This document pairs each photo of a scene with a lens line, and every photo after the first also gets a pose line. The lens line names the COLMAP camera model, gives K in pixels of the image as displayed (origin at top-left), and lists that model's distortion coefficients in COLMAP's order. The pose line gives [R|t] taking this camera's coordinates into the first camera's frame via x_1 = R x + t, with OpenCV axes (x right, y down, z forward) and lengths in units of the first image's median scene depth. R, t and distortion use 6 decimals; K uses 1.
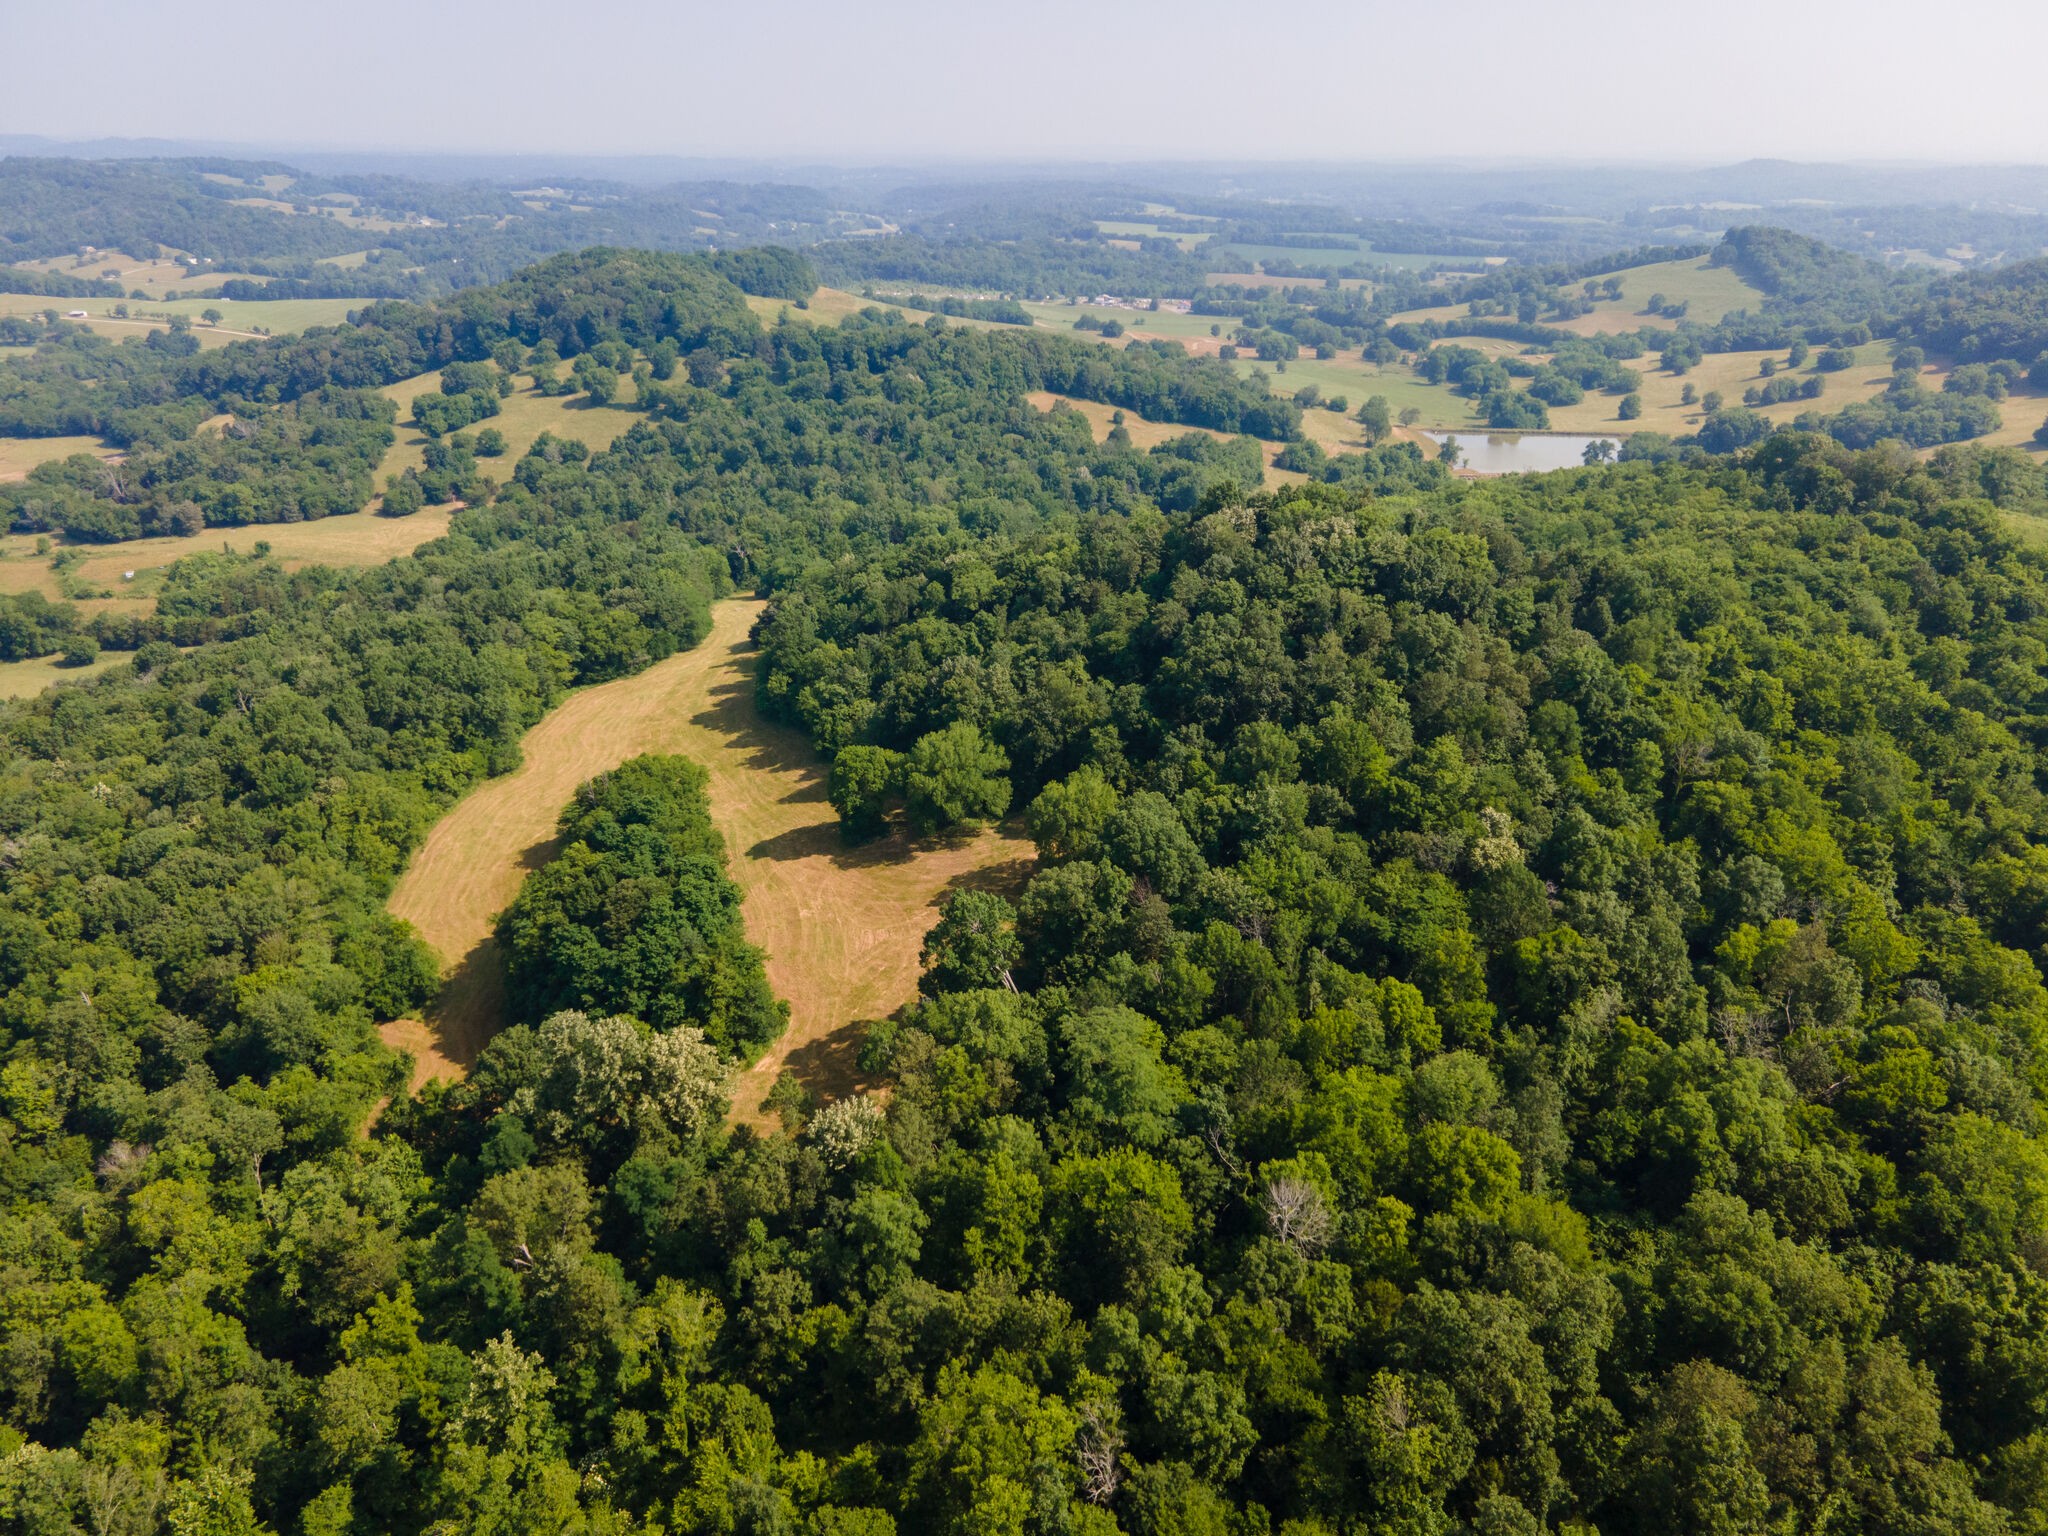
lens RADIAL K [[1491.8, 0, 1024.0], [0, 1491.8, 768.0], [0, 0, 1]] dist [0.038952, 0.007219]
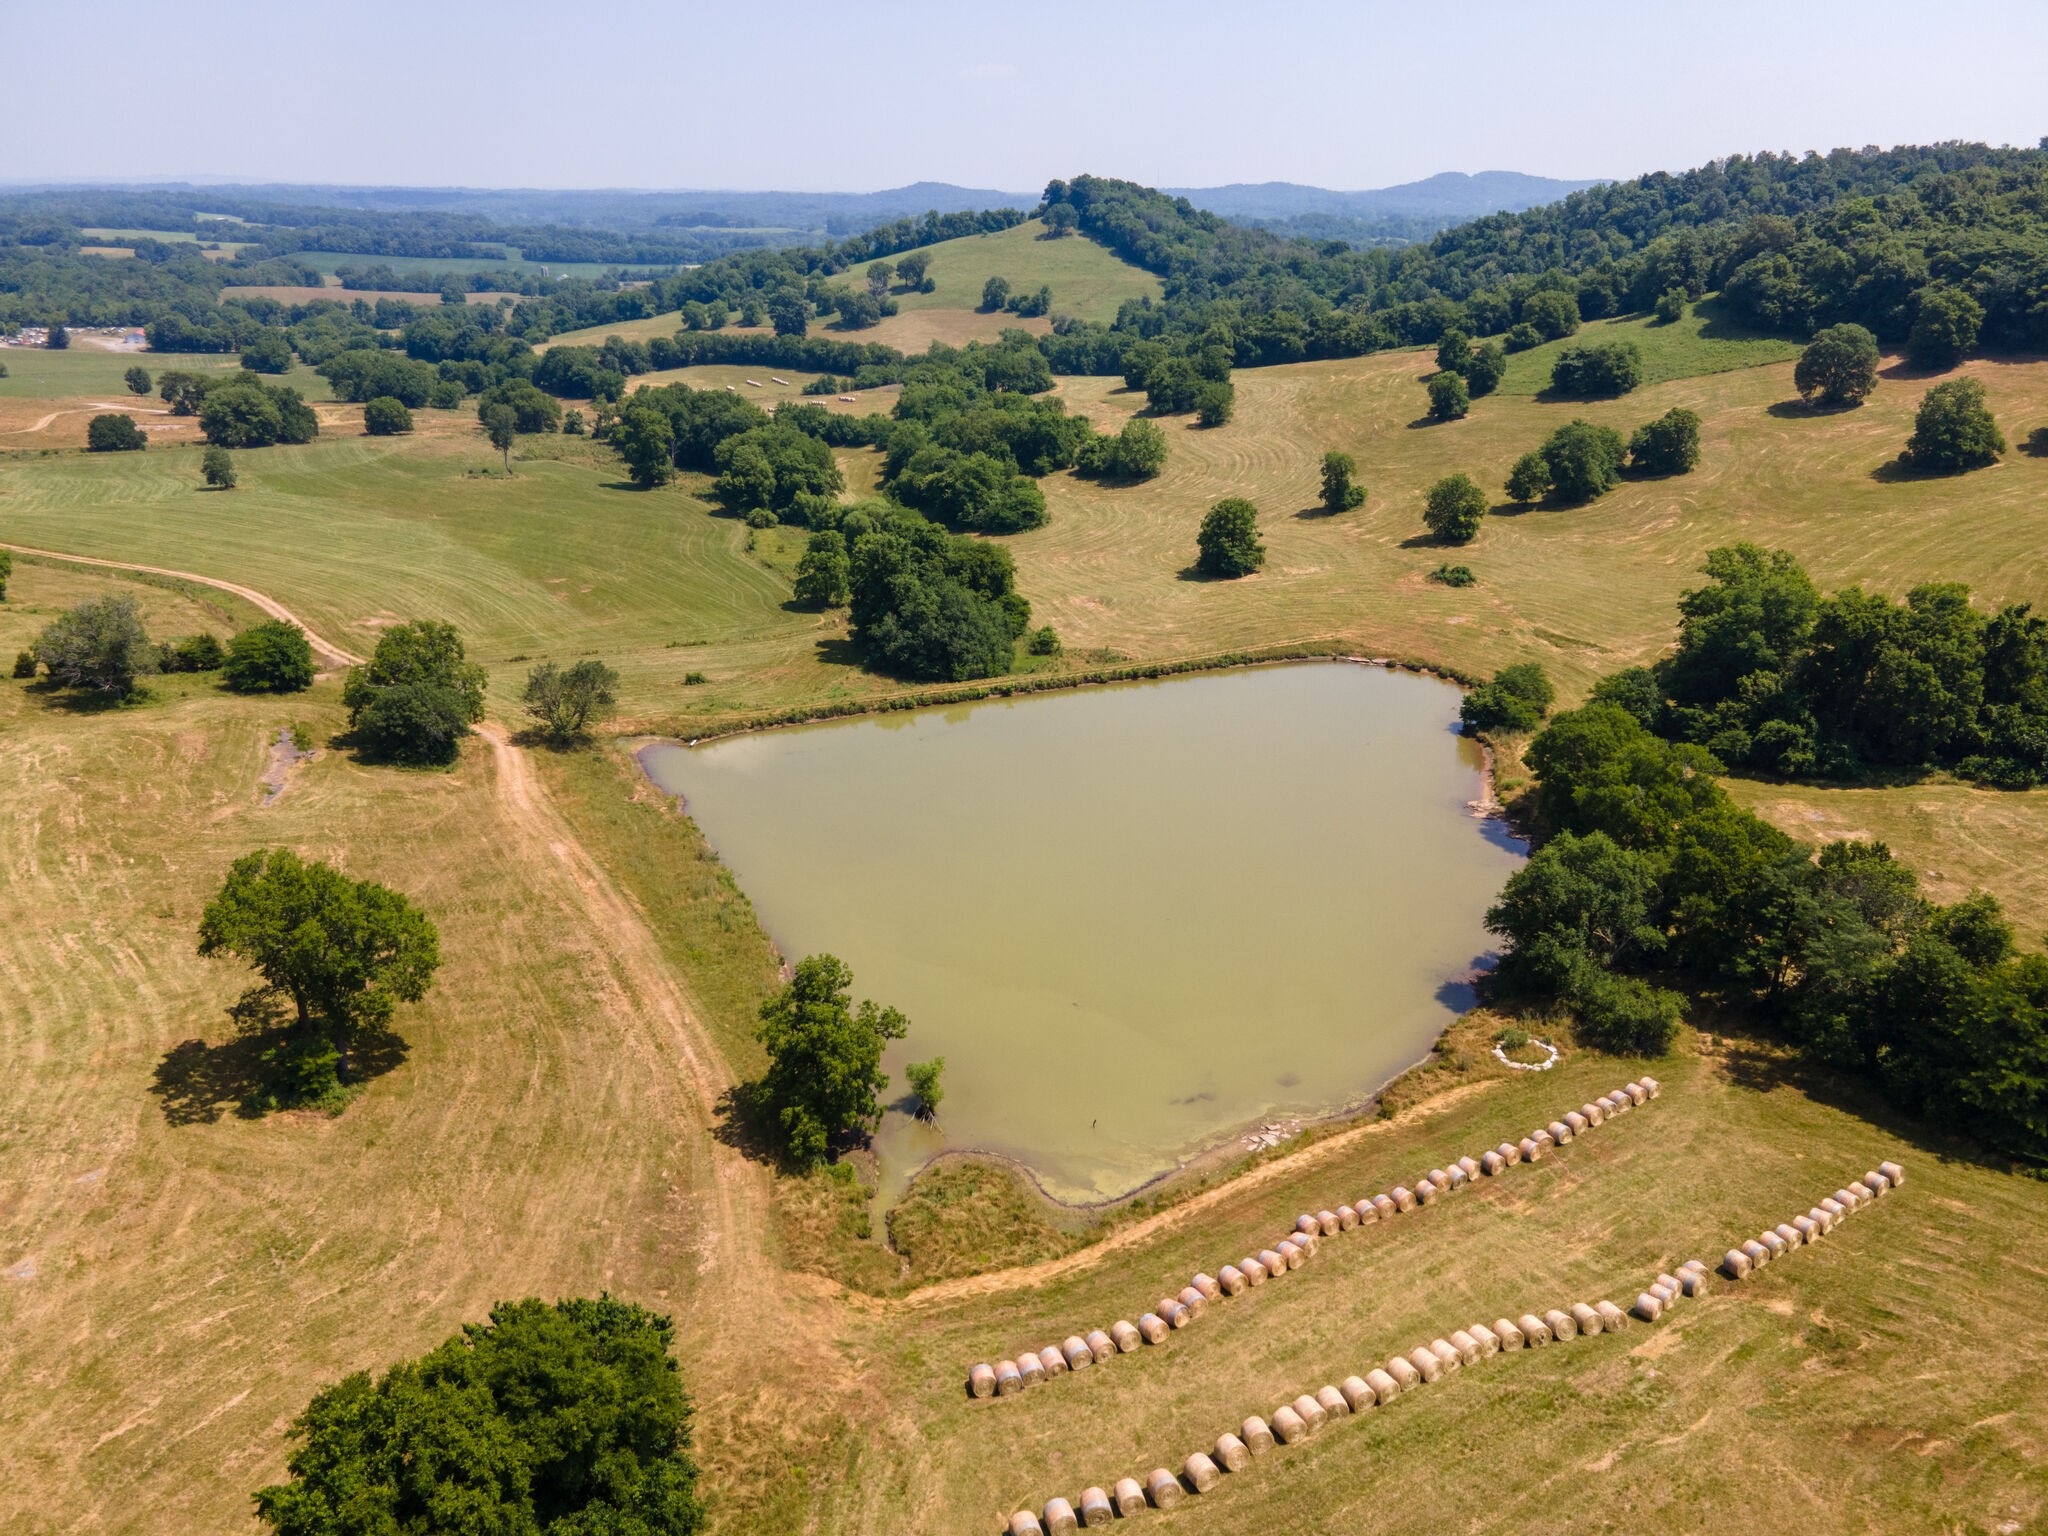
lens RADIAL K [[1491.8, 0, 1024.0], [0, 1491.8, 768.0], [0, 0, 1]] dist [0.038952, 0.007219]
pose [[0.875894, -0.181383, 0.447113, 0.133441], [0.192530, 0.981070, 0.020829, -0.135062], [-0.442427, 0.067839, 0.894235, 0.477837]]
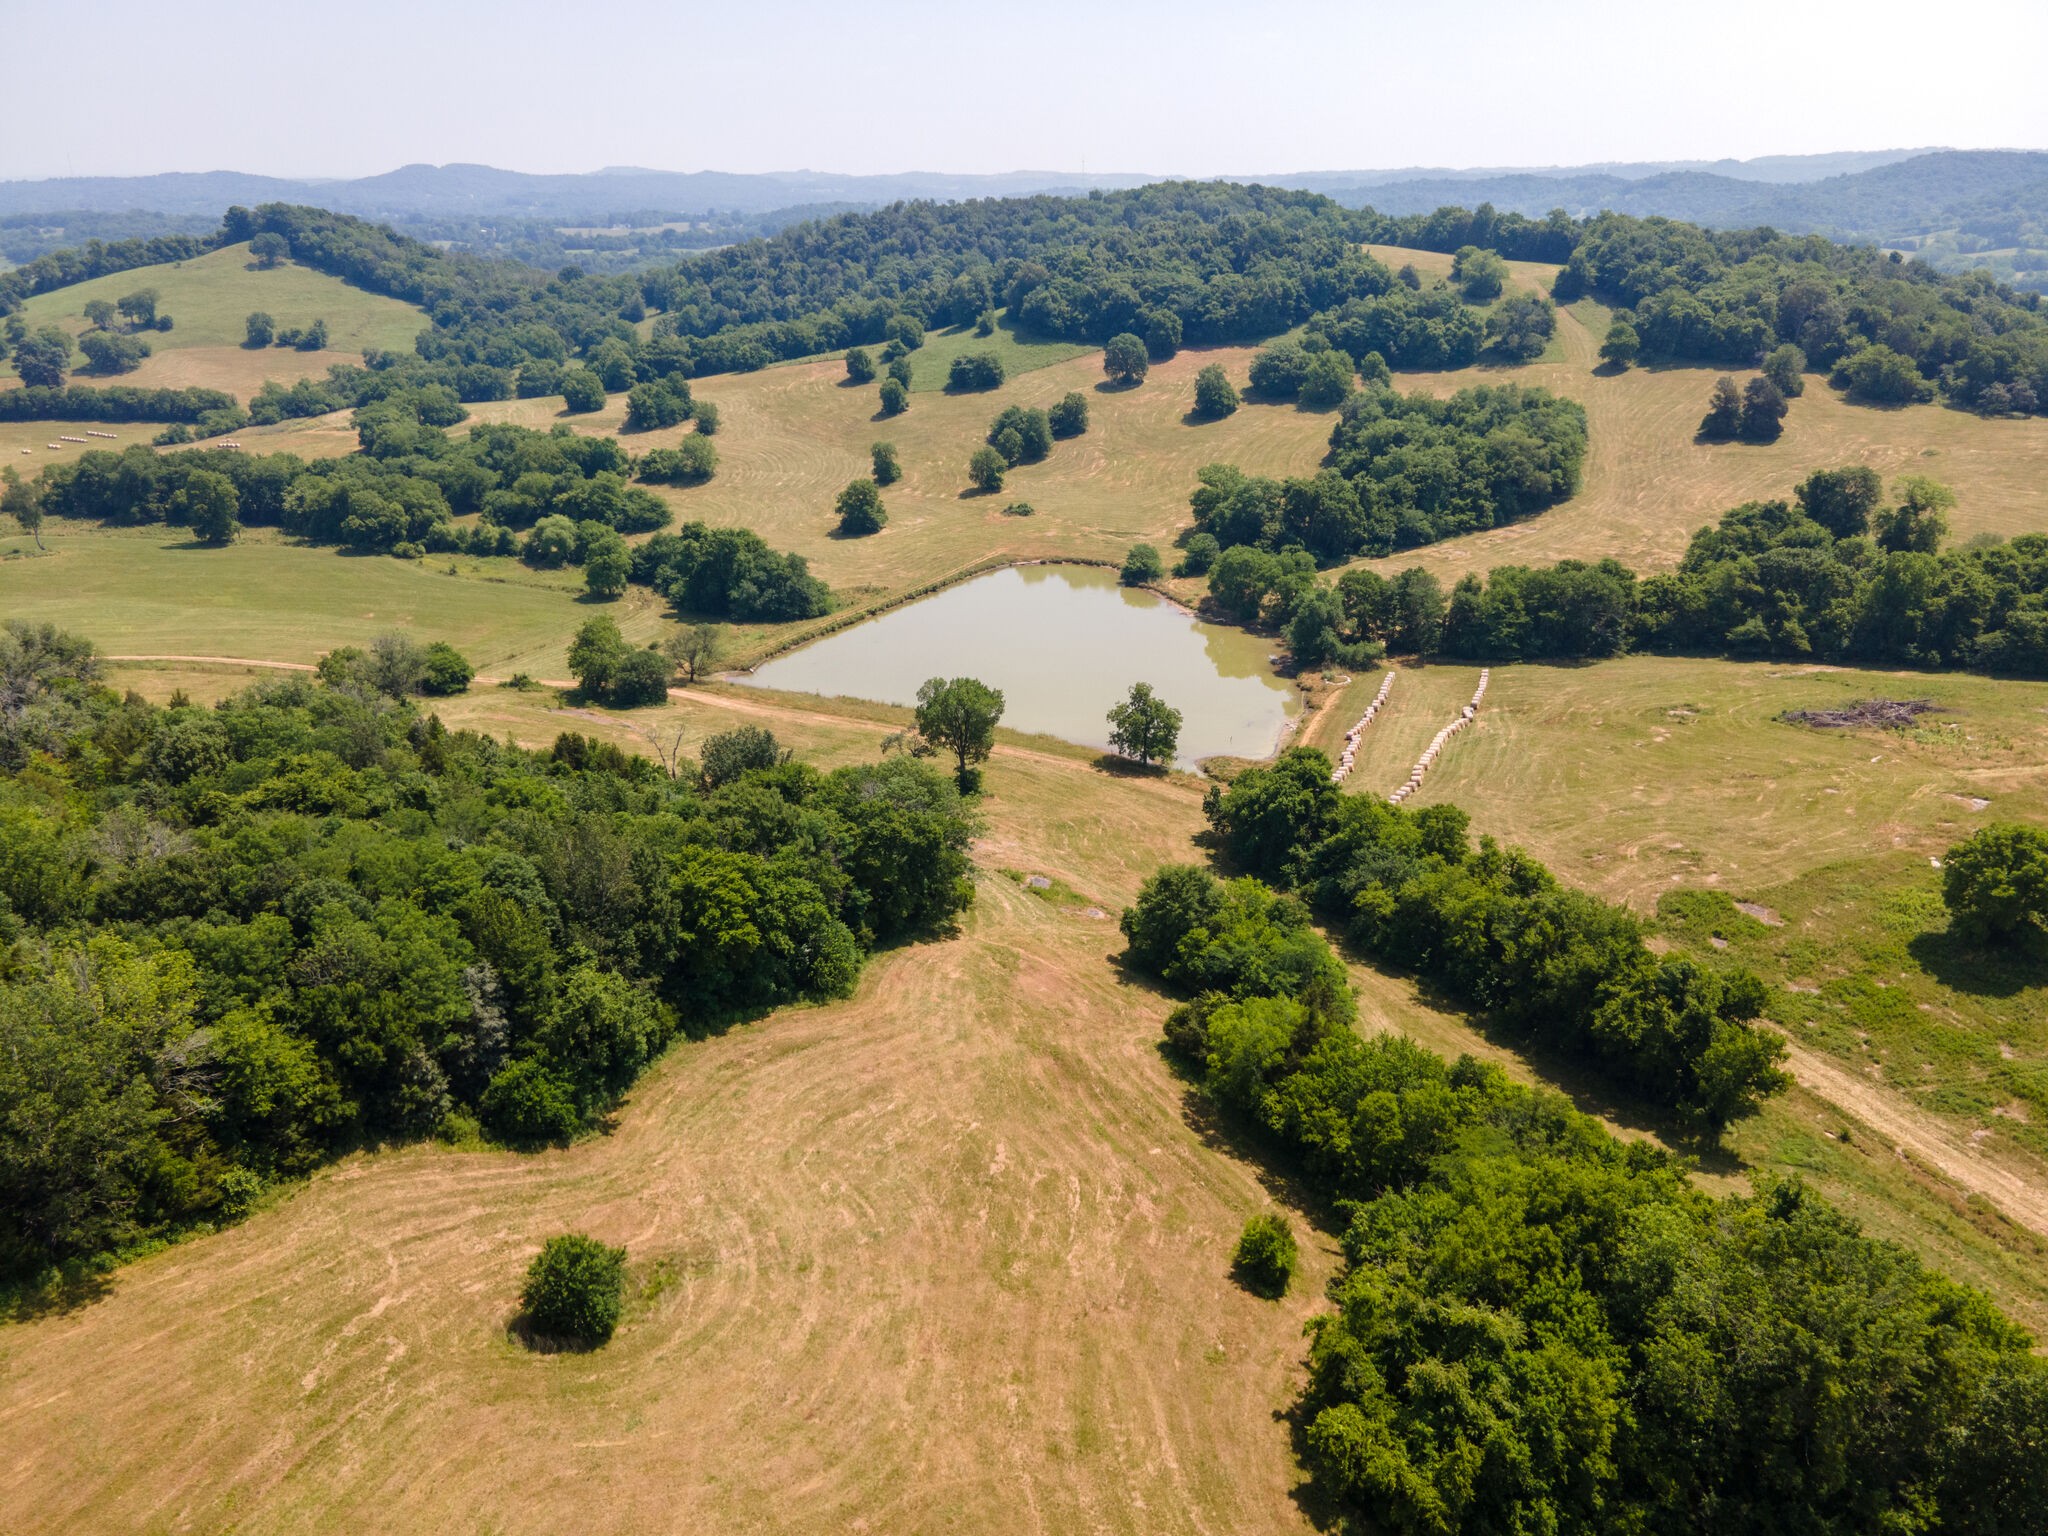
lens RADIAL K [[1491.8, 0, 1024.0], [0, 1491.8, 768.0], [0, 0, 1]] dist [0.038952, 0.007219]
pose [[0.414626, -0.346195, 0.841566, -0.010323], [0.360182, 0.911715, 0.197597, -0.157791], [-0.835676, 0.221188, 0.502714, 0.481991]]
